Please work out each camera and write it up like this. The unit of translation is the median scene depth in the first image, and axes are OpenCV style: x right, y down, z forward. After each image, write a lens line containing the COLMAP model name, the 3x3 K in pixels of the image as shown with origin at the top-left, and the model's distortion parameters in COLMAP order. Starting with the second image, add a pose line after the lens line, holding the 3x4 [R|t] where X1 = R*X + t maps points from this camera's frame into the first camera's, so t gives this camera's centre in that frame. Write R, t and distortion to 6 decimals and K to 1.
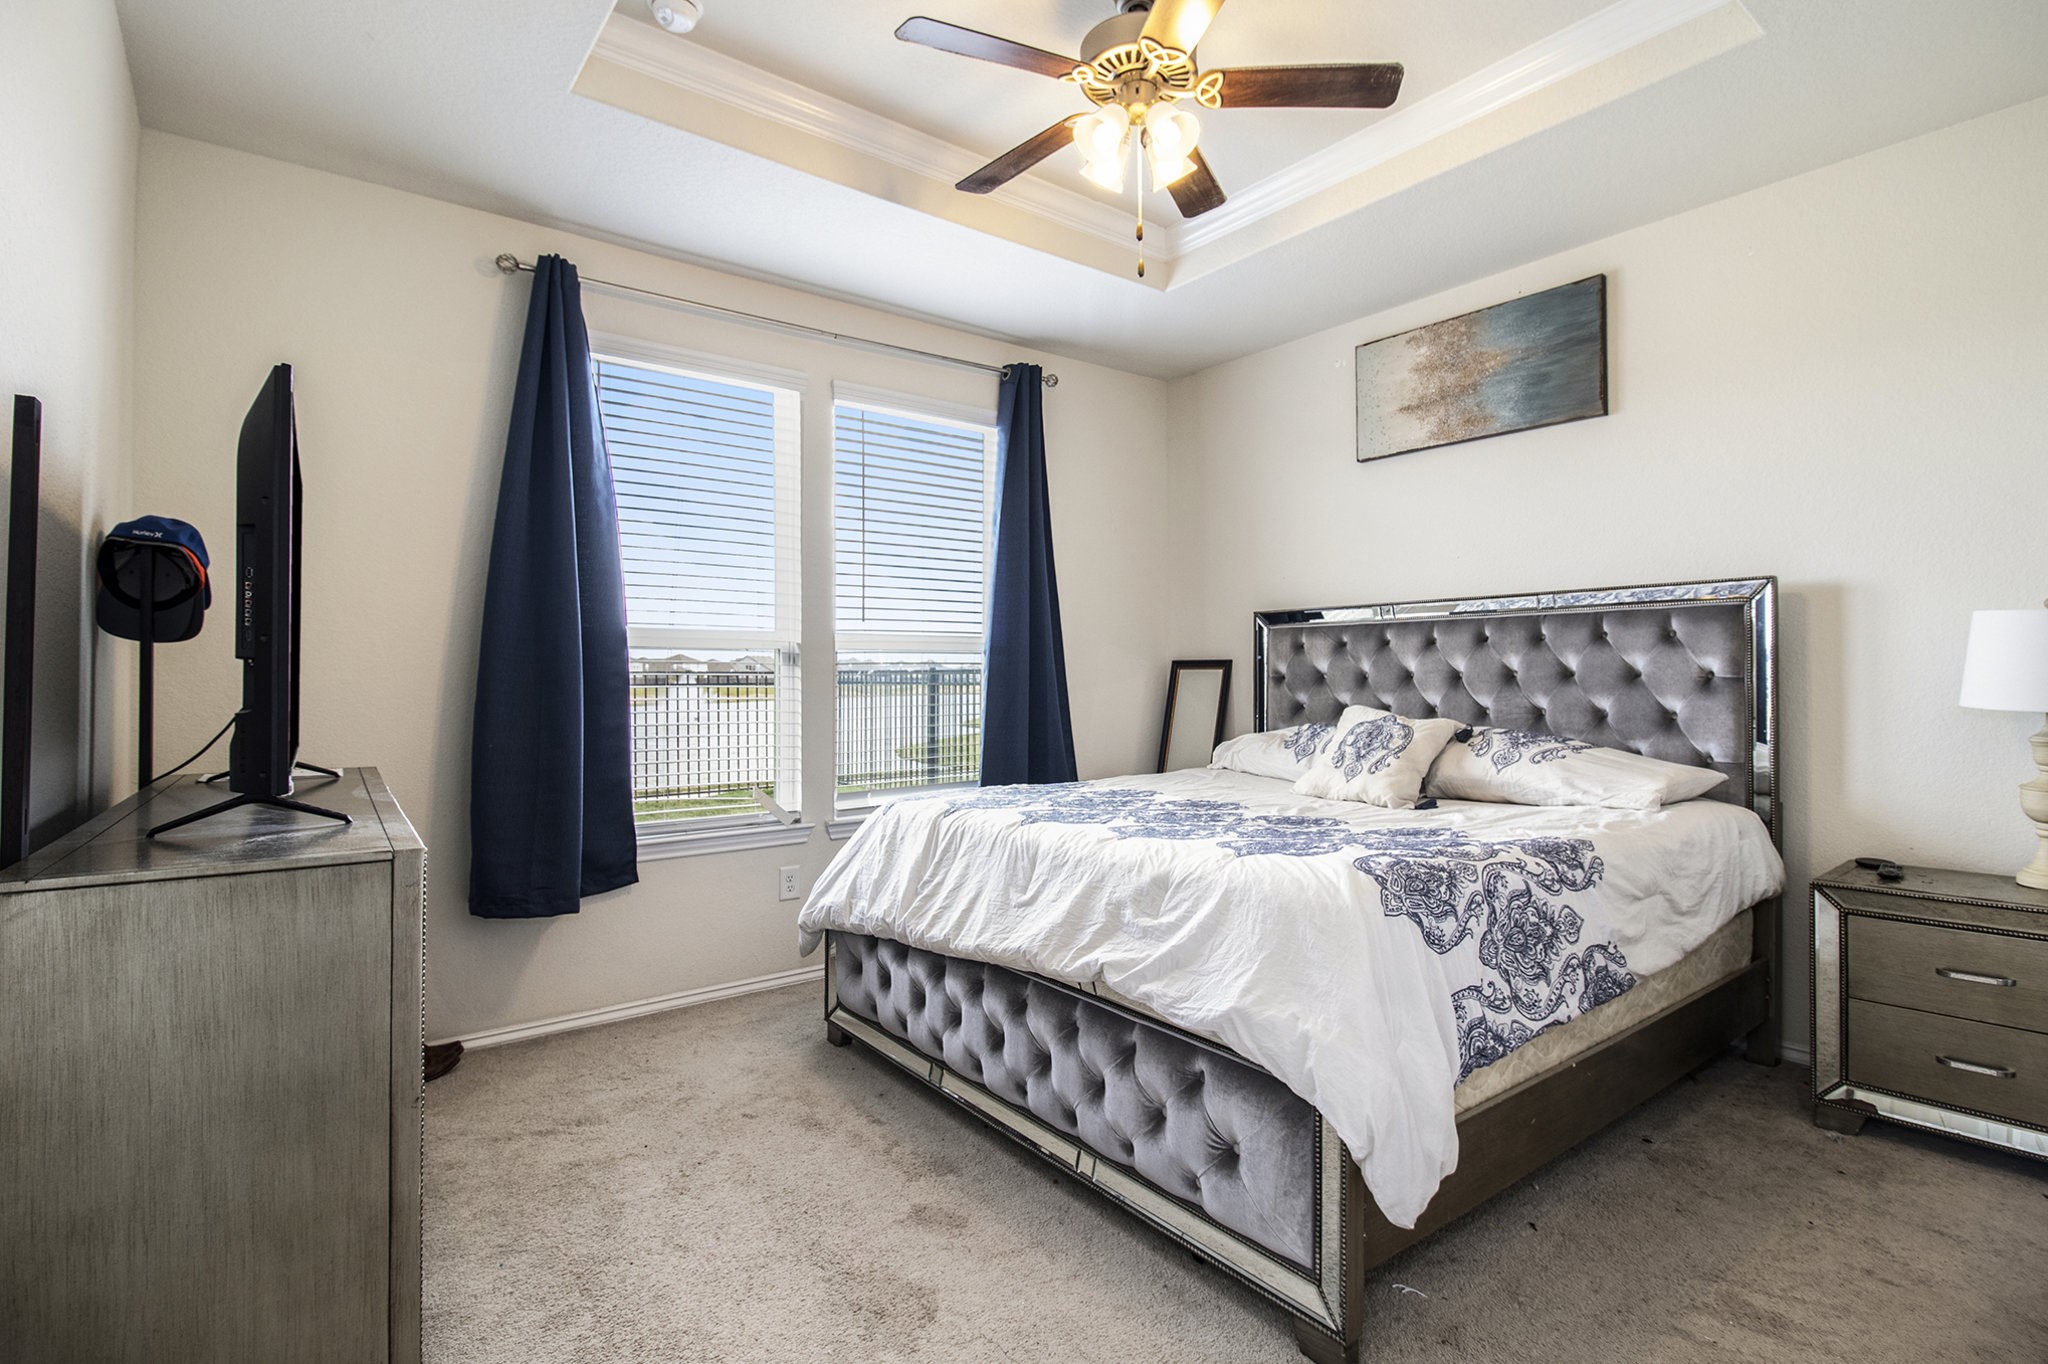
lens RADIAL K [[965.4, 0, 1035.3], [0, 965.4, 679.4], [0, 0, 1]] dist [-0.004372, -0.005582]
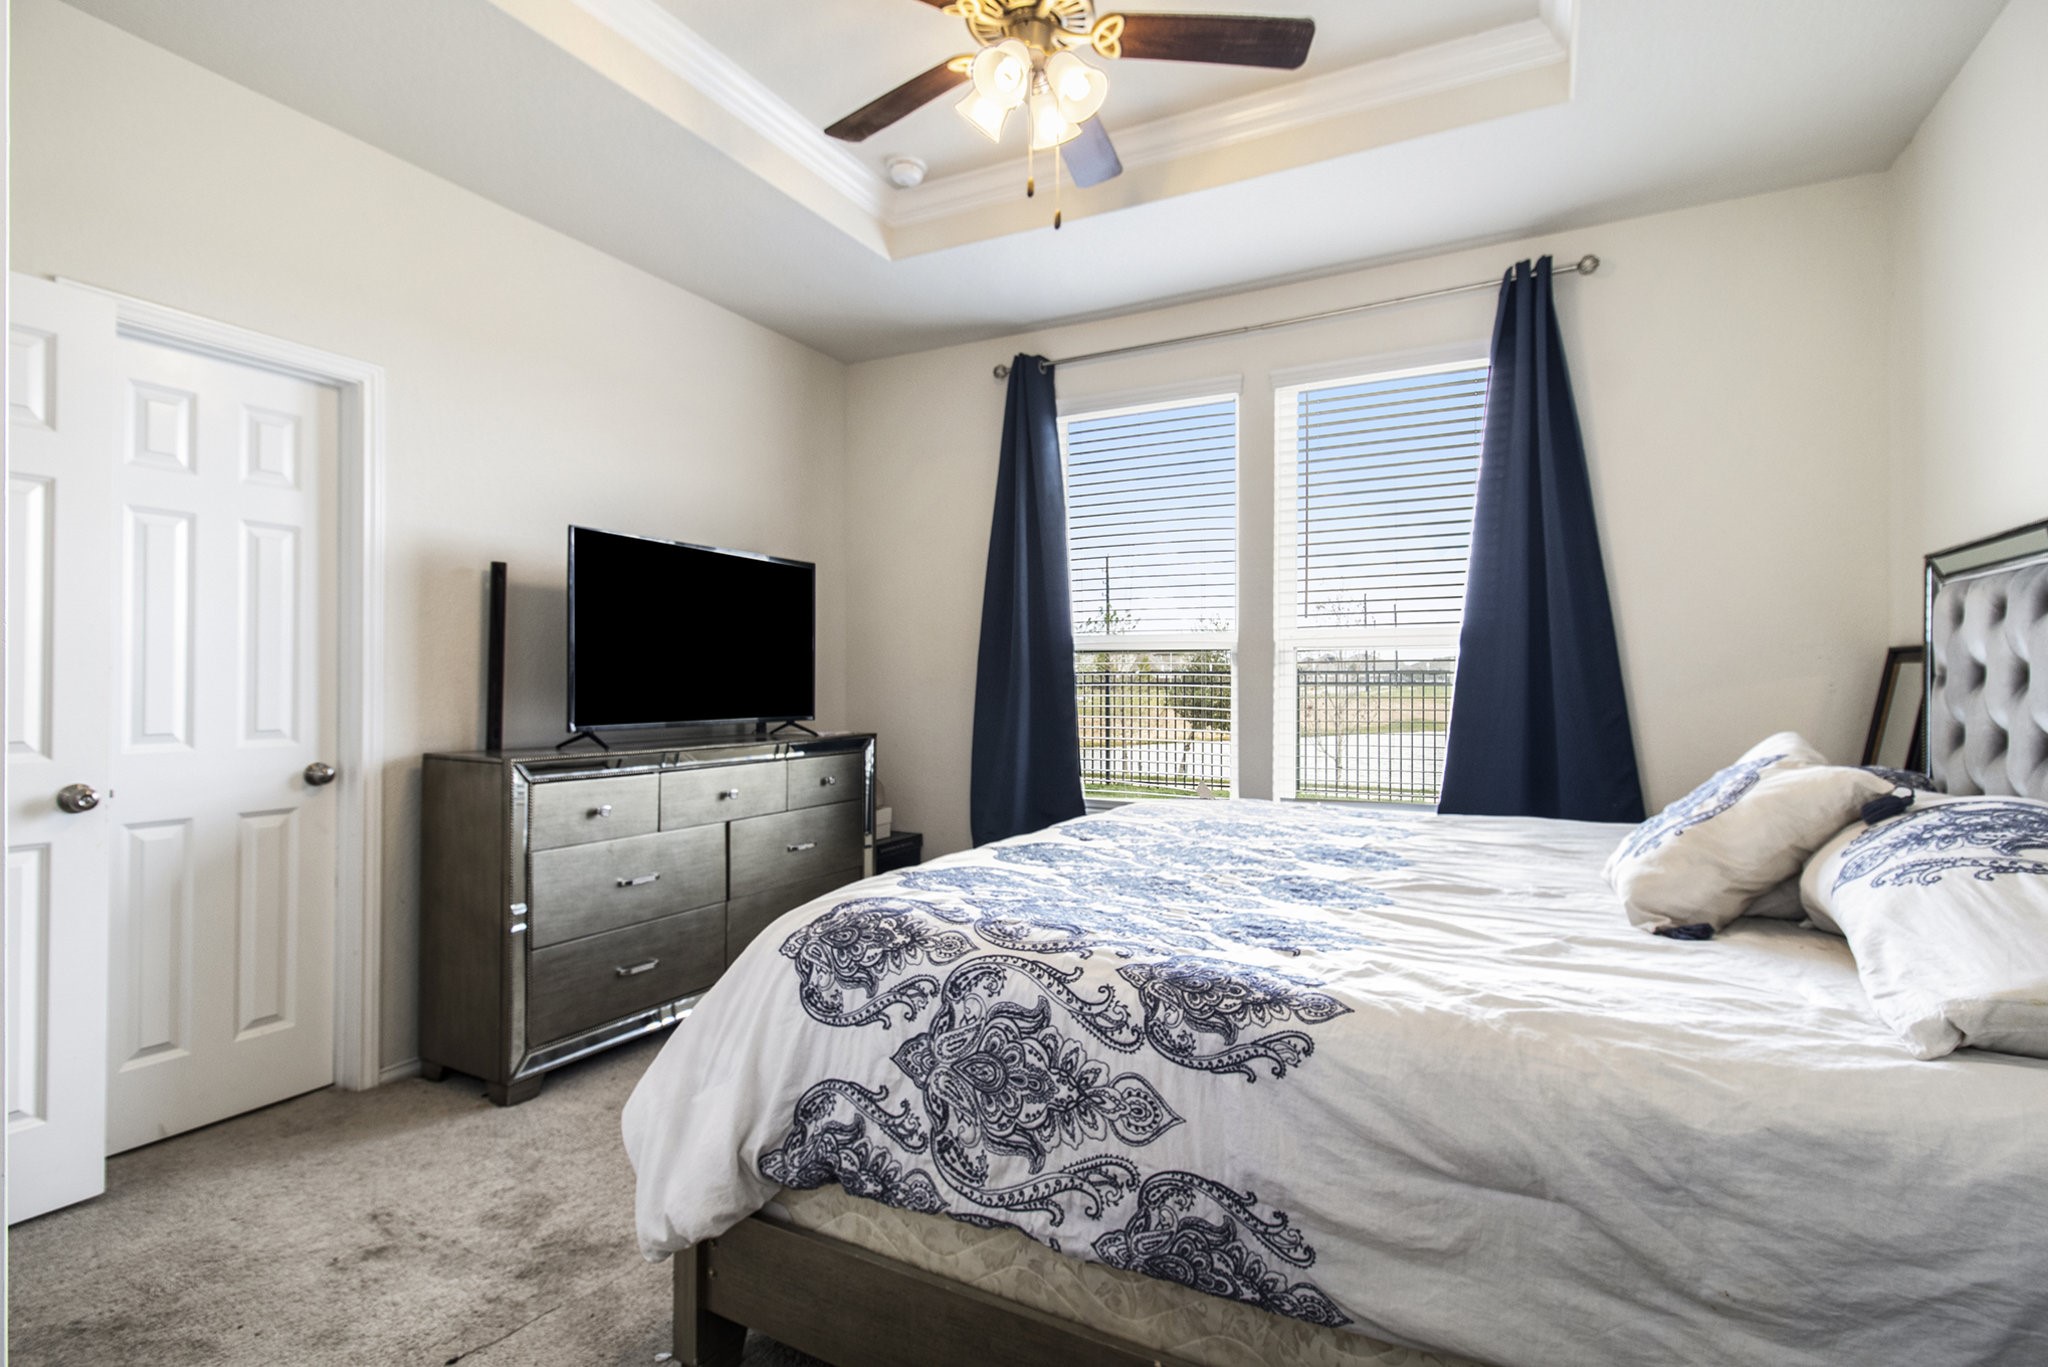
lens RADIAL K [[965.4, 0, 1034.7], [0, 965.4, 677.8], [0, 0, 1]] dist [-0.004372, -0.005582]
pose [[0.426947, 0.002860, -0.904272, 1.028414], [-0.003453, 0.999993, 0.001533, -0.004739], [0.904270, 0.002468, 0.426954, 0.683741]]
